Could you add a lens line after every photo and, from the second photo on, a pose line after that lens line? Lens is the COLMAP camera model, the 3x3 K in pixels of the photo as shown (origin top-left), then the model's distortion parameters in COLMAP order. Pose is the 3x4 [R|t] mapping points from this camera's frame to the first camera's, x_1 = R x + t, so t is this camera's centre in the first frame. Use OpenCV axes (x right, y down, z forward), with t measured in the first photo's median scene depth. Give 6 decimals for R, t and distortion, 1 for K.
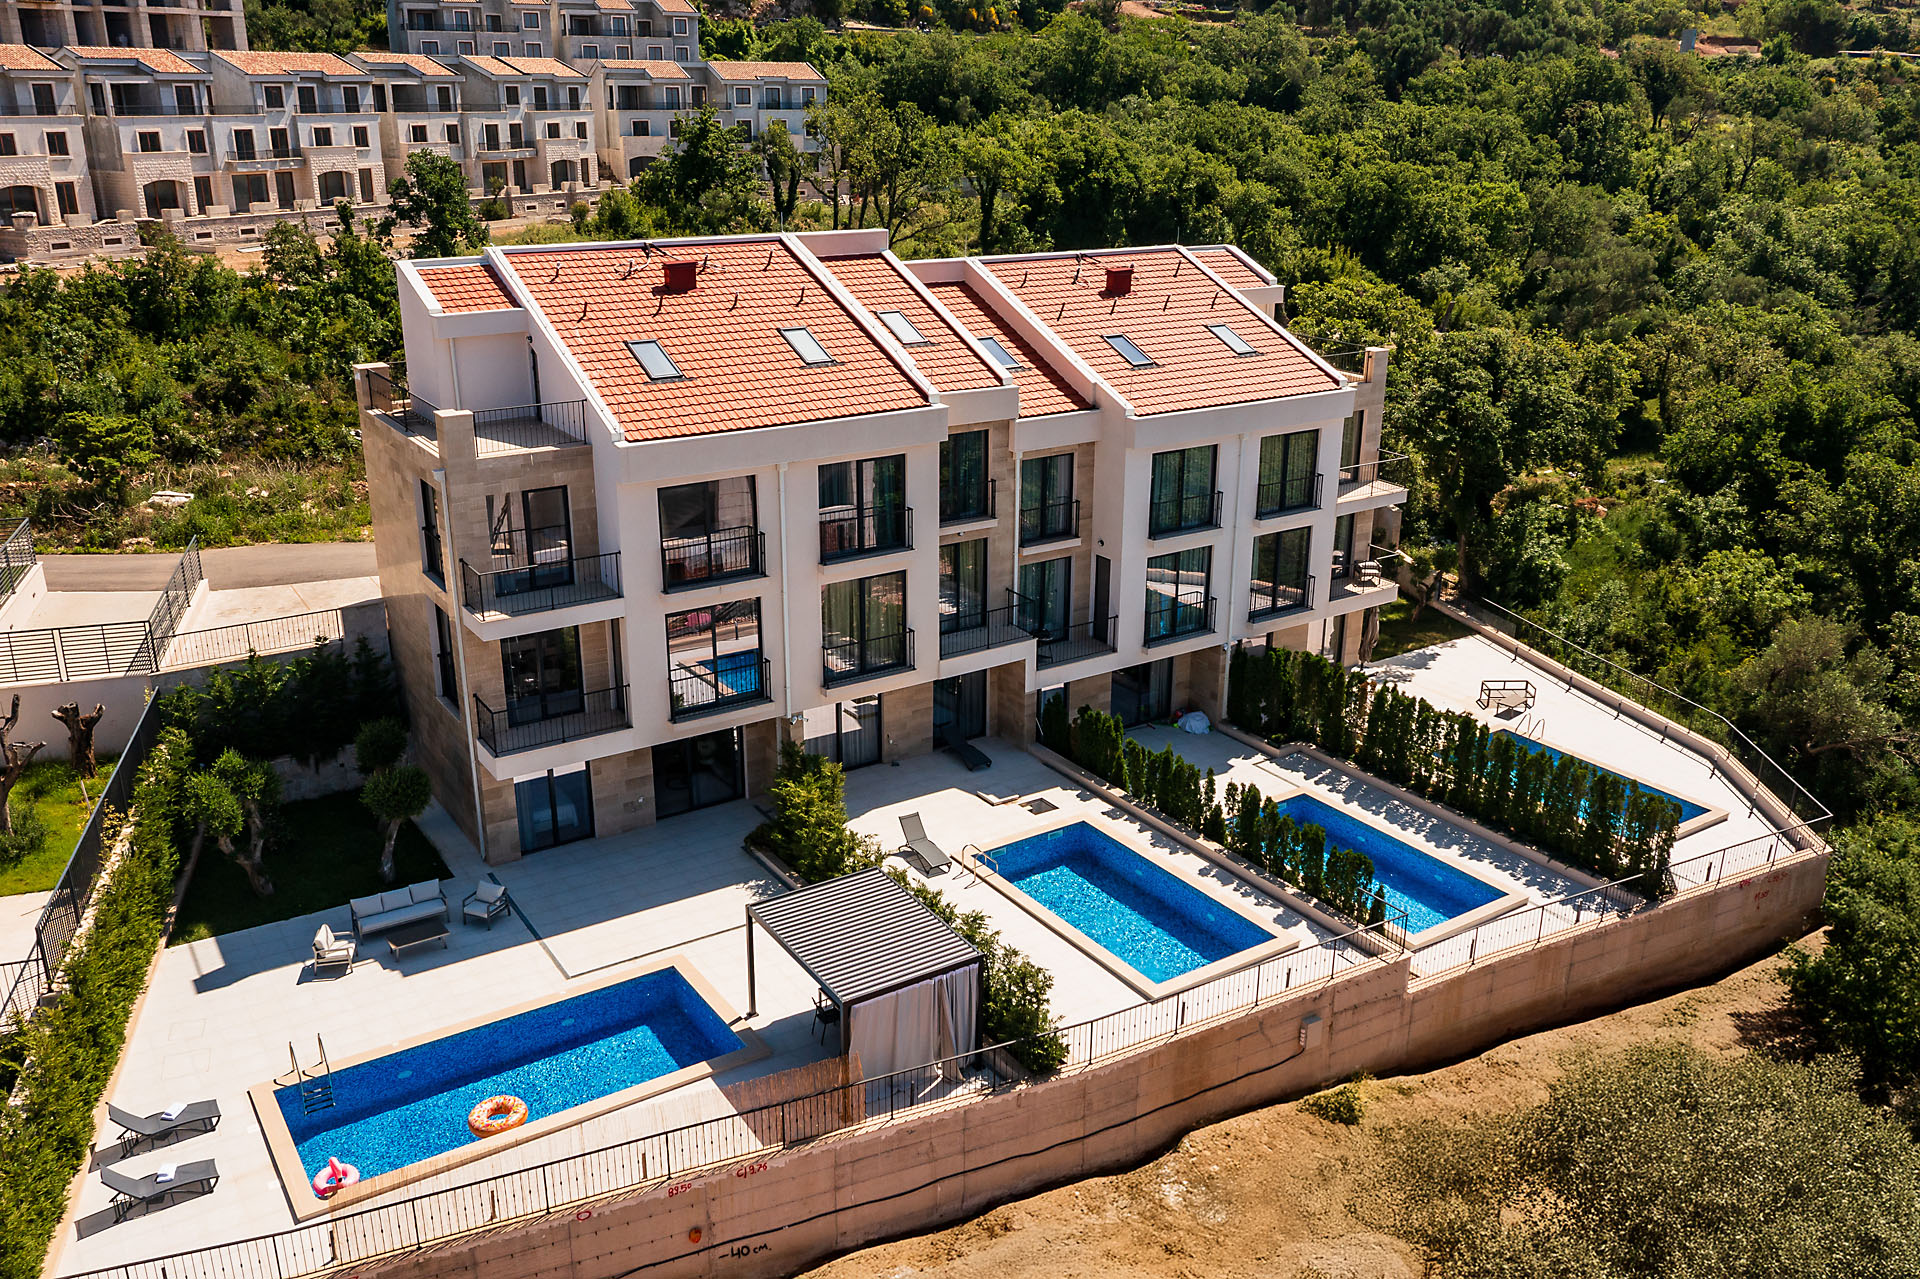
lens RADIAL K [[1536.2, 0, 960.0], [0, 1536.2, 639.5], [0, 0, 1]] dist [-0.010643, -0.000796]
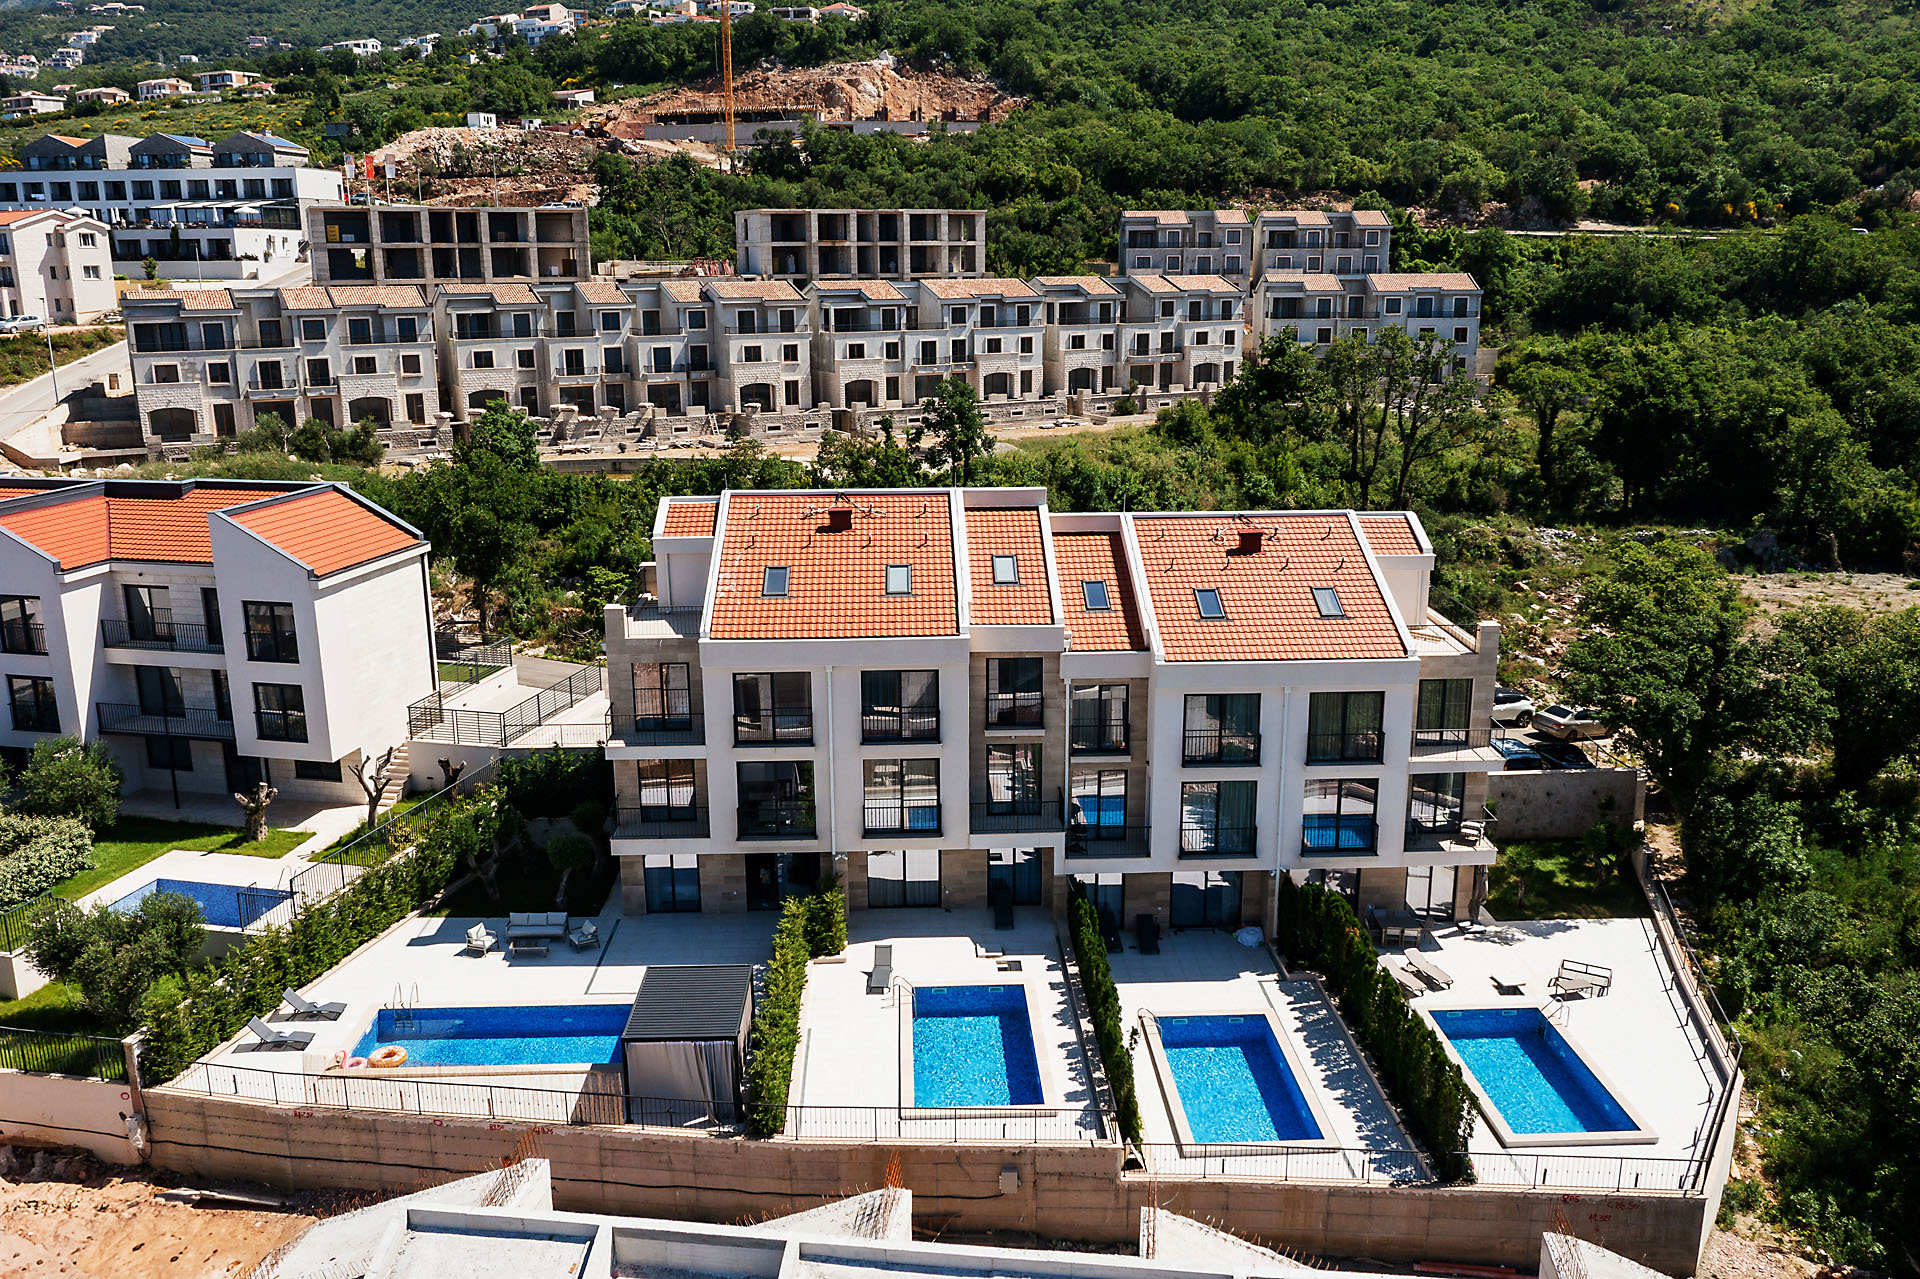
lens RADIAL K [[1503.8, 0, 960.0], [0, 1503.8, 639.5], [0, 0, 1]] dist [-0.014795, 0.002222]
pose [[0.852007, 0.116160, -0.510481, 0.246942], [-0.164200, 0.985165, -0.049879, -0.033628], [0.497114, 0.126318, 0.858441, -0.033705]]
